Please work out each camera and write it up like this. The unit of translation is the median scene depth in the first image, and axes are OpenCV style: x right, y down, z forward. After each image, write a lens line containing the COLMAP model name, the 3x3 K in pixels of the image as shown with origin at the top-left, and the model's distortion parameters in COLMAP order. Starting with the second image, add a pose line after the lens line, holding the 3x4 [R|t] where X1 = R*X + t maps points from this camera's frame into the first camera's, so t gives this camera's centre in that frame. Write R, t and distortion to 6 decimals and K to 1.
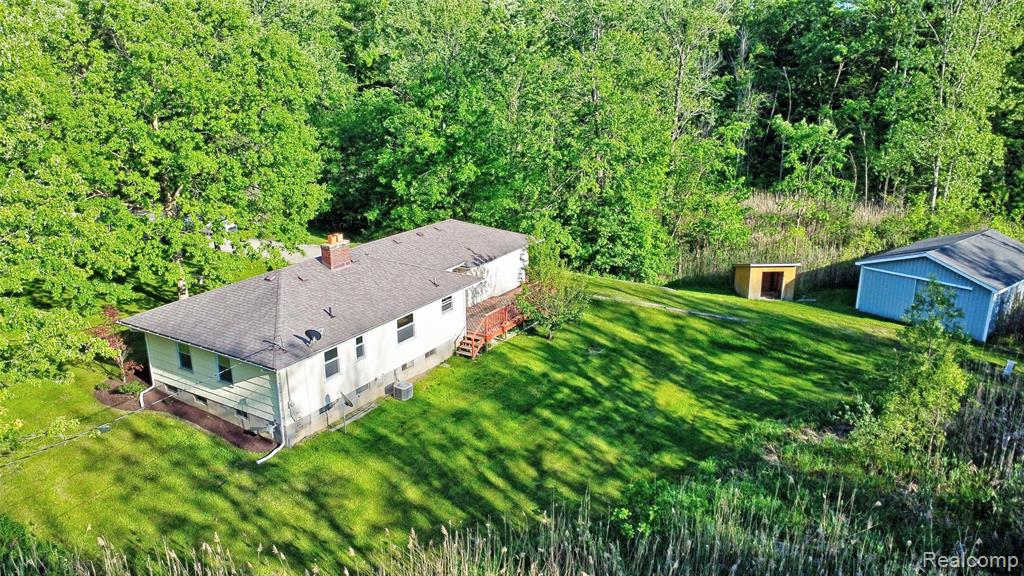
lens RADIAL K [[788.9, 0, 512.0], [0, 788.9, 288.0], [0, 0, 1]] dist [-0.033651, -0.004403]
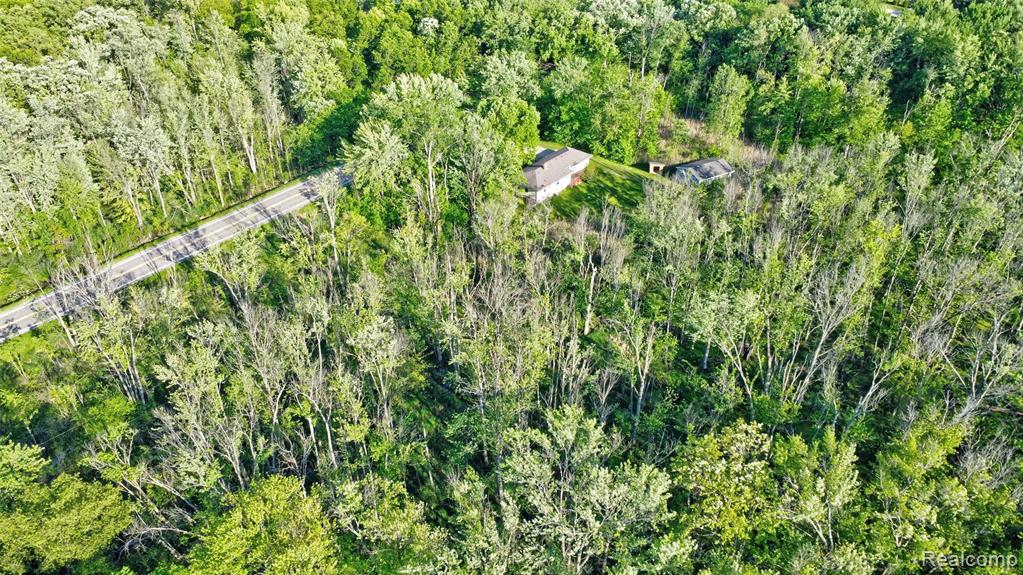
lens RADIAL K [[788.1, 0, 511.5], [0, 788.1, 287.5], [0, 0, 1]] dist [-0.033651, -0.004403]
pose [[0.986150, 0.086682, -0.141403, 0.234048], [-0.040629, 0.952837, 0.300751, -0.557615], [0.160804, -0.290841, 0.943162, -2.731703]]
